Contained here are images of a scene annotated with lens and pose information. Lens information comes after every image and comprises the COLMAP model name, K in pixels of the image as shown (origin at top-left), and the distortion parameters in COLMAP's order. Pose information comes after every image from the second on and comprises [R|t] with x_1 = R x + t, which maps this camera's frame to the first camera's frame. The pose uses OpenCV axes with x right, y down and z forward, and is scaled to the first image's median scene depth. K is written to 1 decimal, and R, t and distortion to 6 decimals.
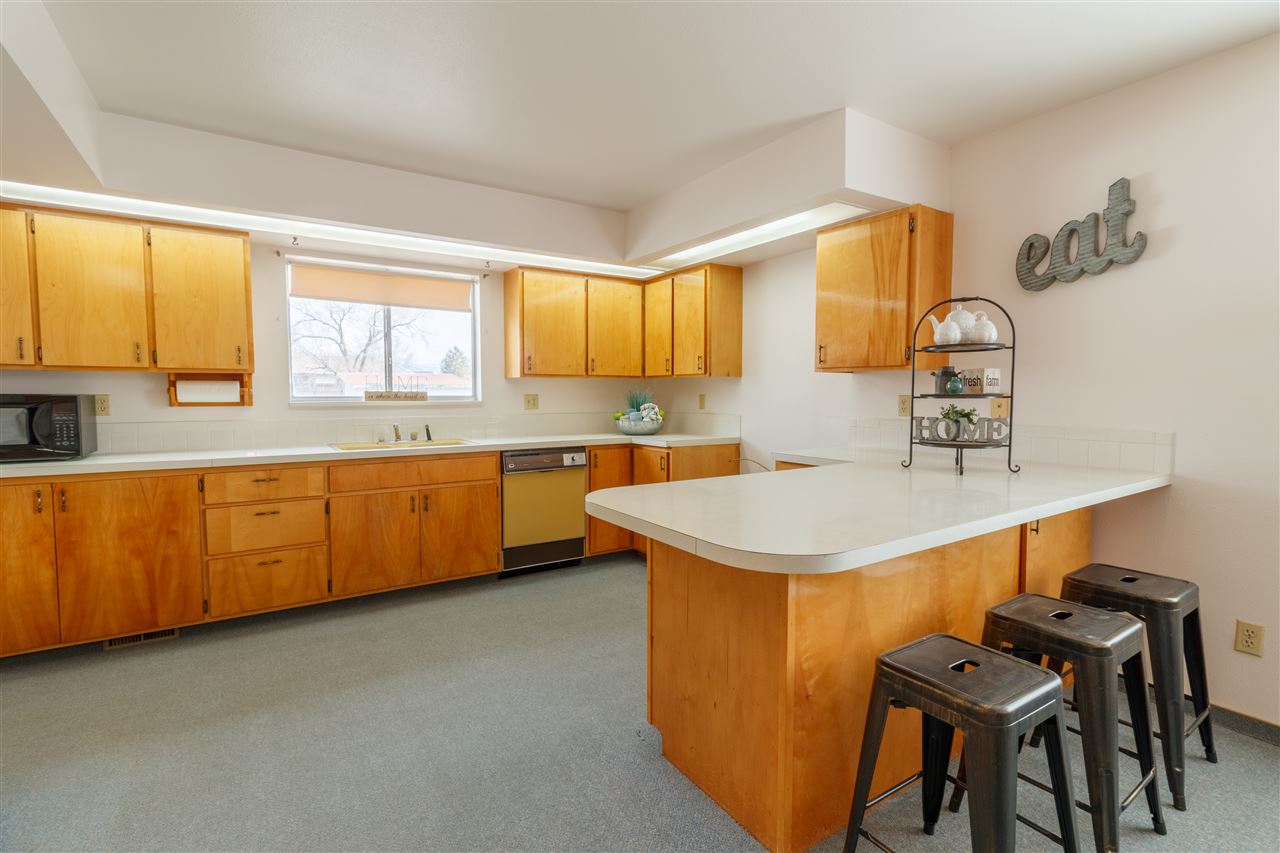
lens RADIAL K [[591.3, 0, 644.9], [0, 591.3, 423.6], [0, 0, 1]] dist [0.001651, 0.000167]
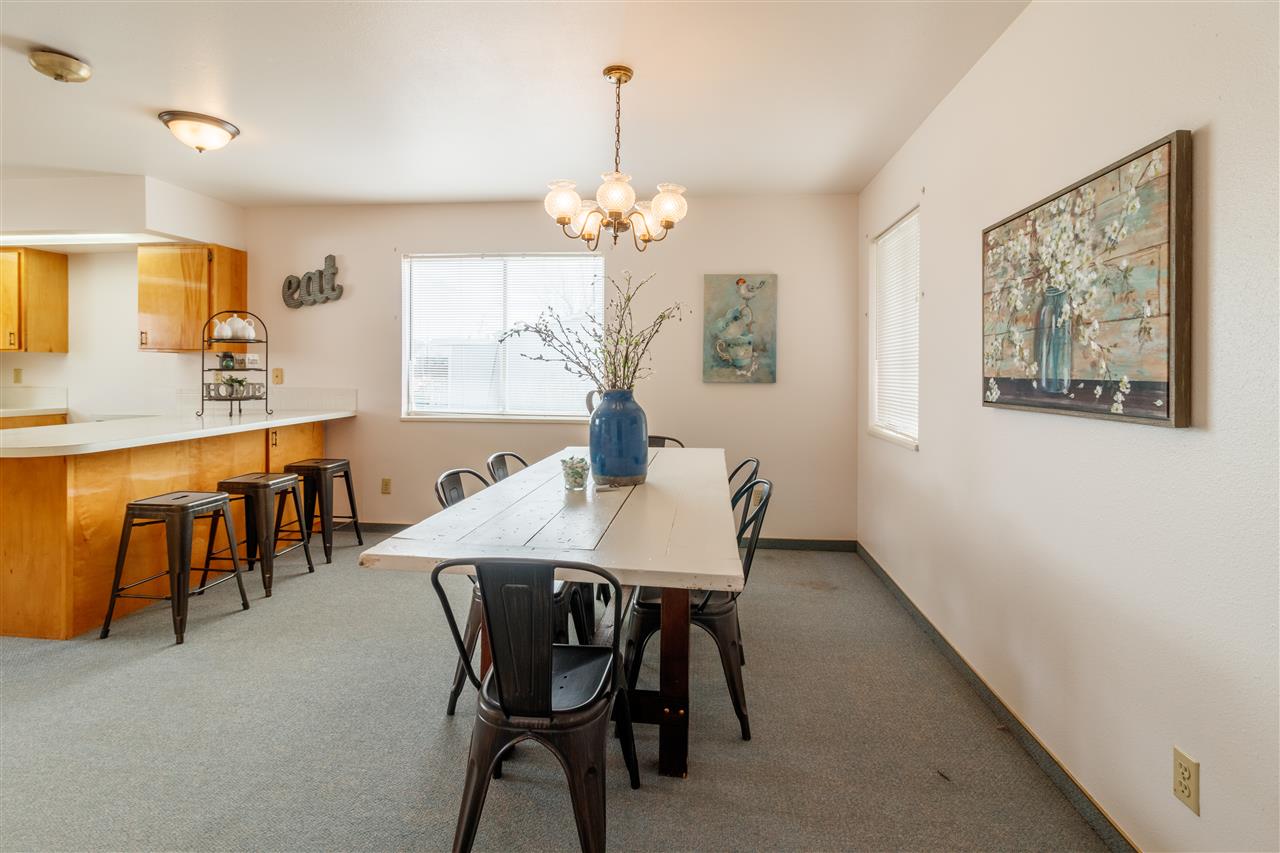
lens RADIAL K [[593.2, 0, 640.8], [0, 593.2, 375.3], [0, 0, 1]] dist [0.000791, 0.000119]
pose [[0.634723, -0.001813, 0.772738, -0.024182], [0.035374, 0.999017, -0.026712, 0.051722], [-0.771930, 0.044290, 0.634163, -0.899925]]
